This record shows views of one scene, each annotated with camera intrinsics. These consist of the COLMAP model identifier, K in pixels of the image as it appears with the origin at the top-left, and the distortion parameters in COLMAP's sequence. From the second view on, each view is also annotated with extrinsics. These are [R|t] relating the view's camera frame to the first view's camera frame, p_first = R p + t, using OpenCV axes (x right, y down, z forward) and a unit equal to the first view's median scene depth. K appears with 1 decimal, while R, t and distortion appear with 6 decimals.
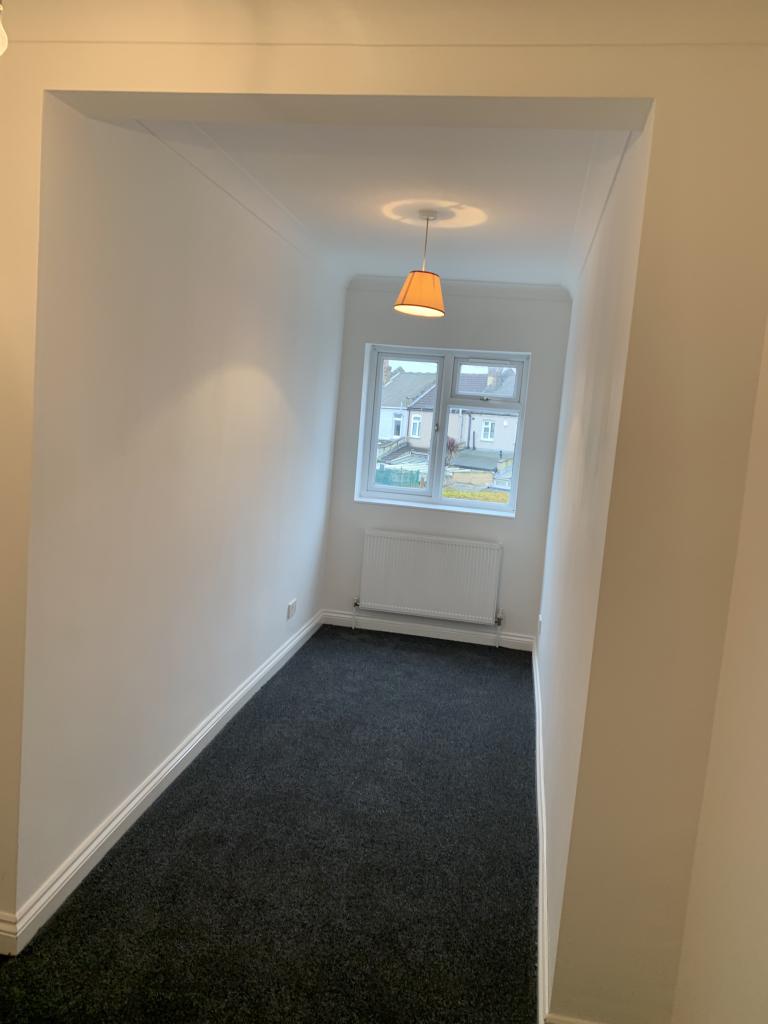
lens RADIAL K [[789.8, 0, 368.3], [0, 789.8, 516.5], [0, 0, 1]] dist [0.024579, -0.018043]
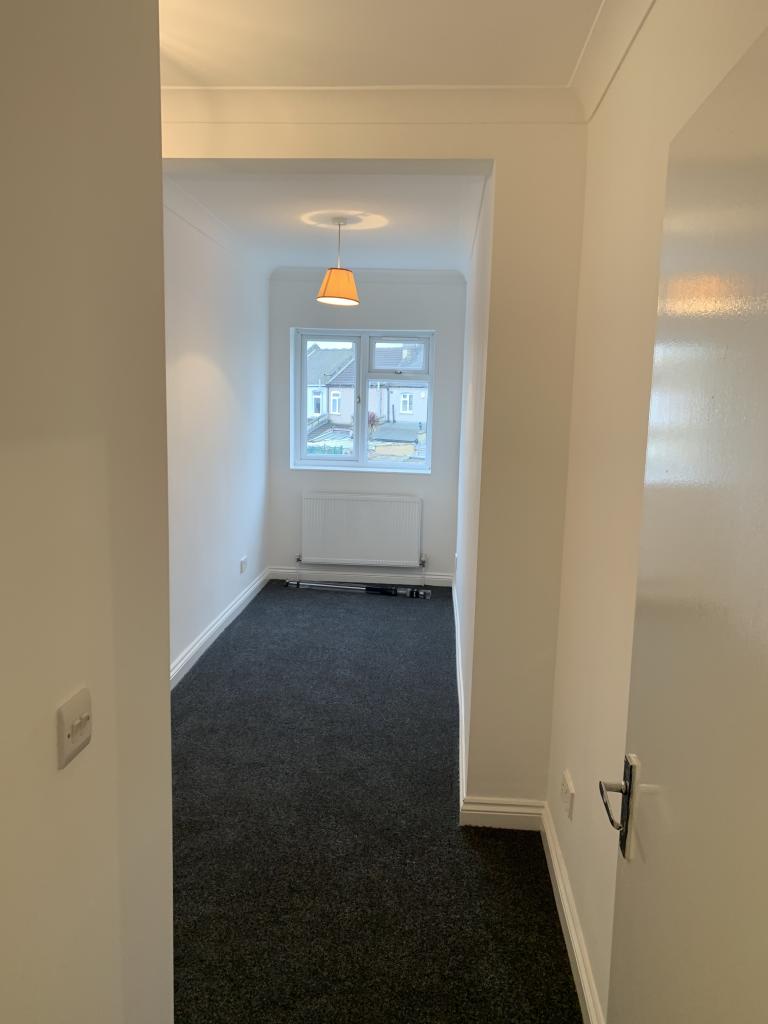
lens RADIAL K [[789.8, 0, 390.0], [0, 789.8, 518.7], [0, 0, 1]] dist [0.024579, -0.018043]
pose [[0.990381, -0.070993, 0.118766, -0.022029], [0.067199, 0.997102, 0.035659, 0.029689], [-0.120953, -0.027335, 0.992282, -0.196700]]
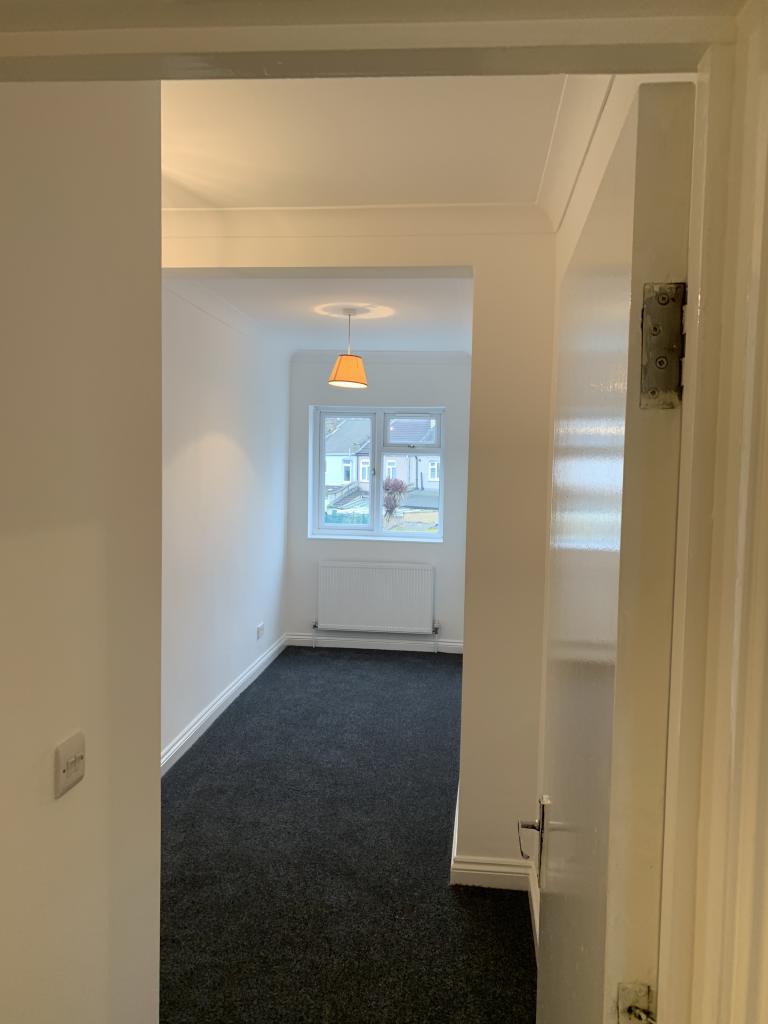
lens RADIAL K [[789.8, 0, 389.2], [0, 789.8, 516.9], [0, 0, 1]] dist [0.024579, -0.018043]
pose [[0.994279, -0.064633, 0.085037, 0.006883], [0.069302, 0.996179, -0.053143, 0.027282], [-0.081277, 0.058732, 0.994960, -0.257744]]
